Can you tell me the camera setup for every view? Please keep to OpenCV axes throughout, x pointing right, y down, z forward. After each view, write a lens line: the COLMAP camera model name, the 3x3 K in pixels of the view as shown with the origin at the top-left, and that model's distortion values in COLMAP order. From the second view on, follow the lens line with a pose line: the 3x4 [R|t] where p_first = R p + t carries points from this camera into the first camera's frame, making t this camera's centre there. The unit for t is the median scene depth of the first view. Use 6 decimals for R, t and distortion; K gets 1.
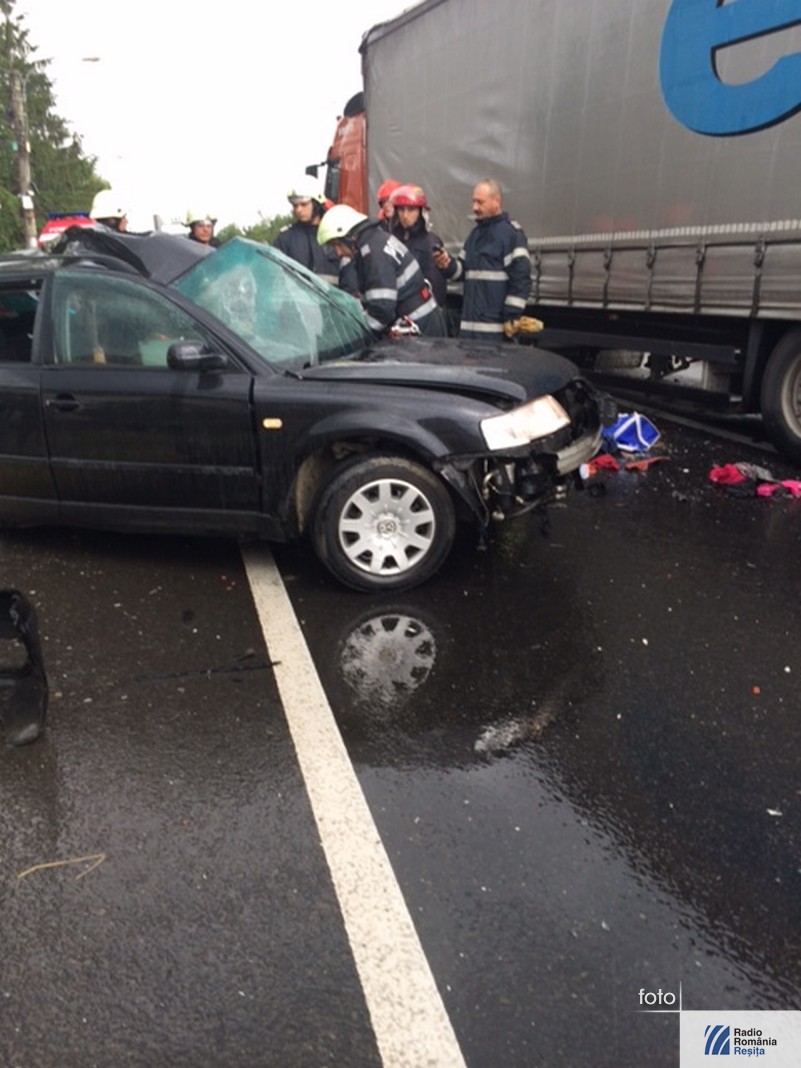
lens RADIAL K [[927.1, 0, 386.7], [0, 927.1, 566.1], [0, 0, 1]] dist [0.012787, -0.041362]
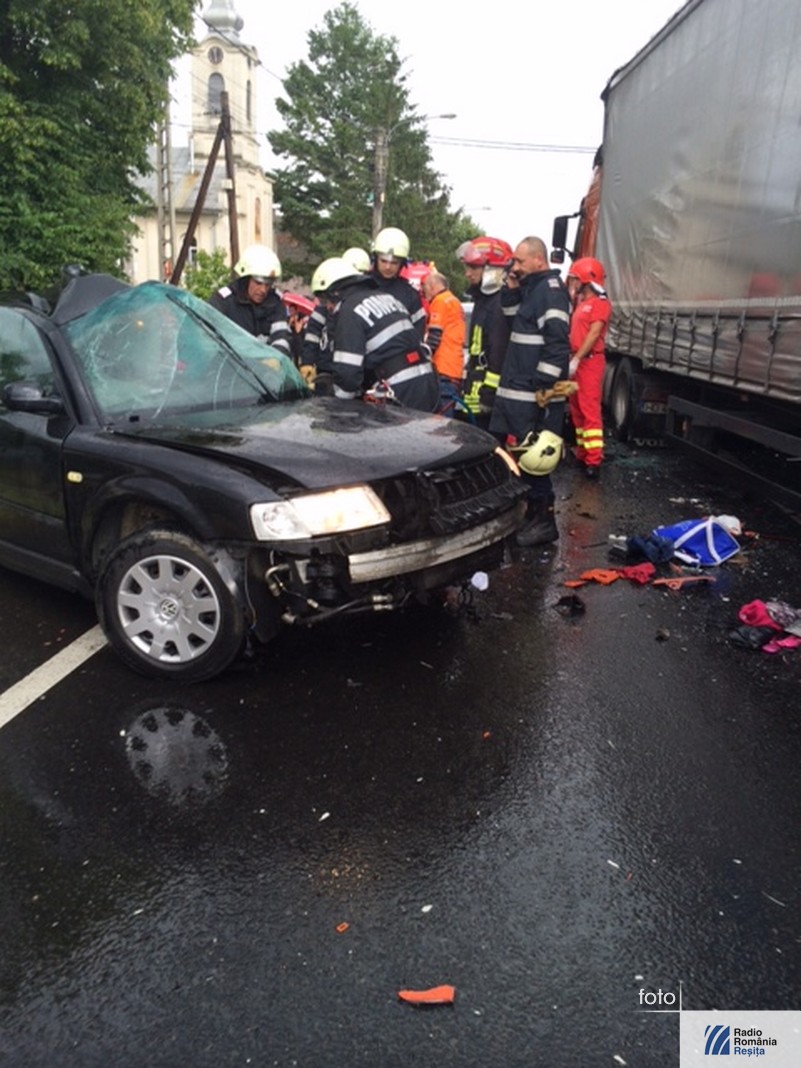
lens RADIAL K [[955.6, 0, 411.4], [0, 955.6, 519.7], [0, 0, 1]] dist [0.071535, -0.092135]
pose [[0.921552, 0.128392, -0.366410, 0.310598], [-0.165786, 0.983505, -0.072340, -0.056727], [0.351079, 0.127411, 0.927637, 0.131867]]
